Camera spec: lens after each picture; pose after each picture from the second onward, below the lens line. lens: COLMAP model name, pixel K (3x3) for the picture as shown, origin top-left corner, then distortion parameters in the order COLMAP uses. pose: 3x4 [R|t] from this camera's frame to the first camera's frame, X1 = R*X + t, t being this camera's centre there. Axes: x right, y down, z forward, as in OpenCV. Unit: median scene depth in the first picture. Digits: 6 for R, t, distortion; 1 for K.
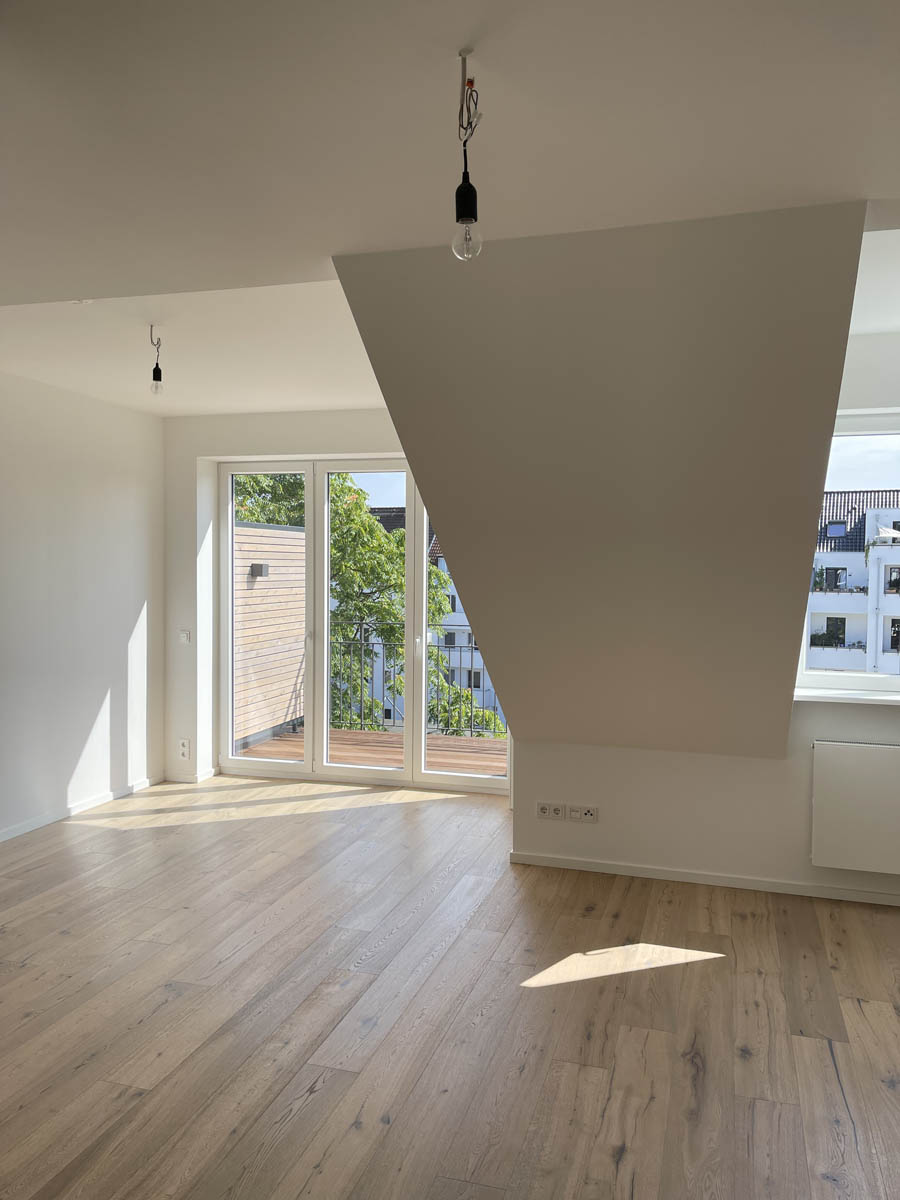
lens RADIAL K [[918.7, 0, 455.3], [0, 918.7, 599.3], [0, 0, 1]] dist [0.000645, -0.001417]
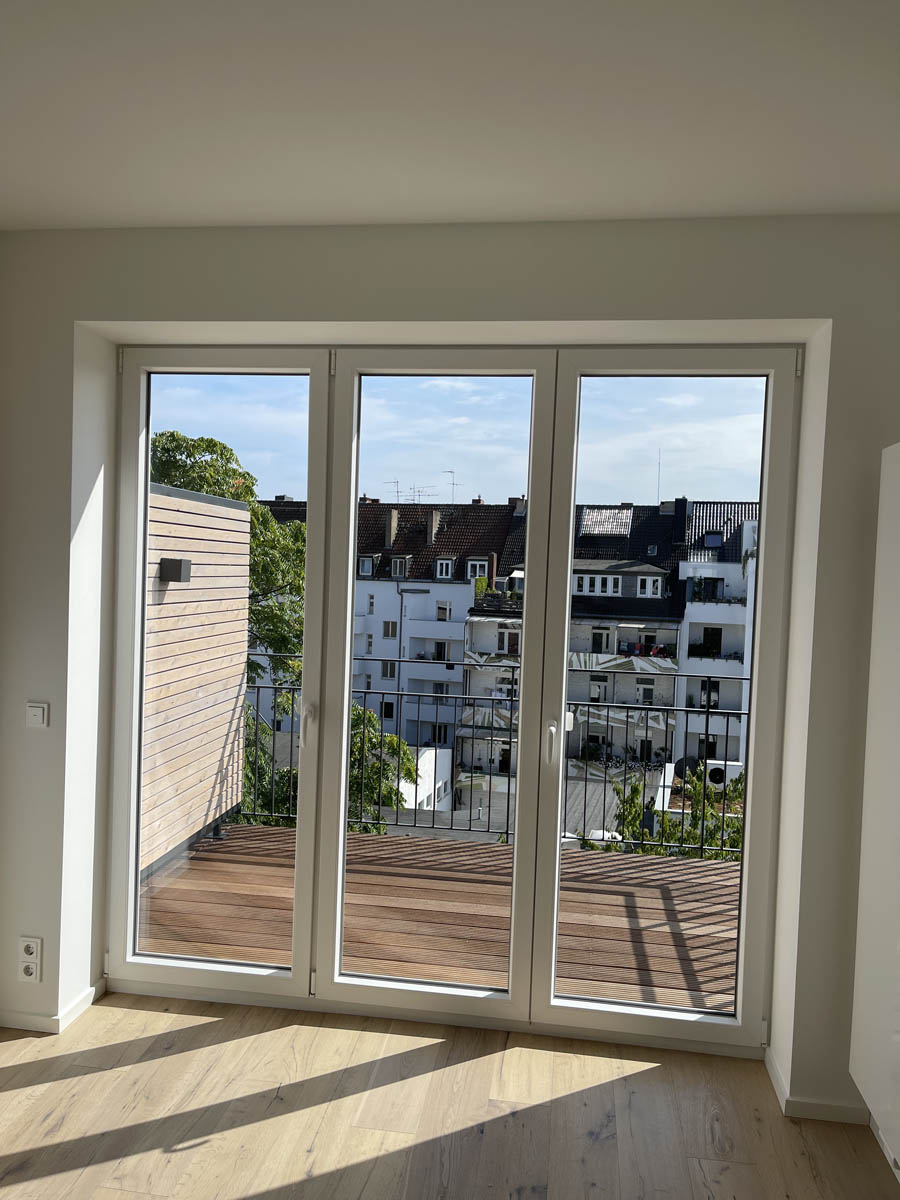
lens RADIAL K [[918.7, 0, 445.3], [0, 918.7, 601.5], [0, 0, 1]] dist [0.000645, -0.001417]
pose [[0.989345, 0.023322, 0.143708, -0.116660], [-0.023612, 0.999721, 0.000314, -0.014943], [-0.143661, -0.003704, 0.989620, 0.377202]]
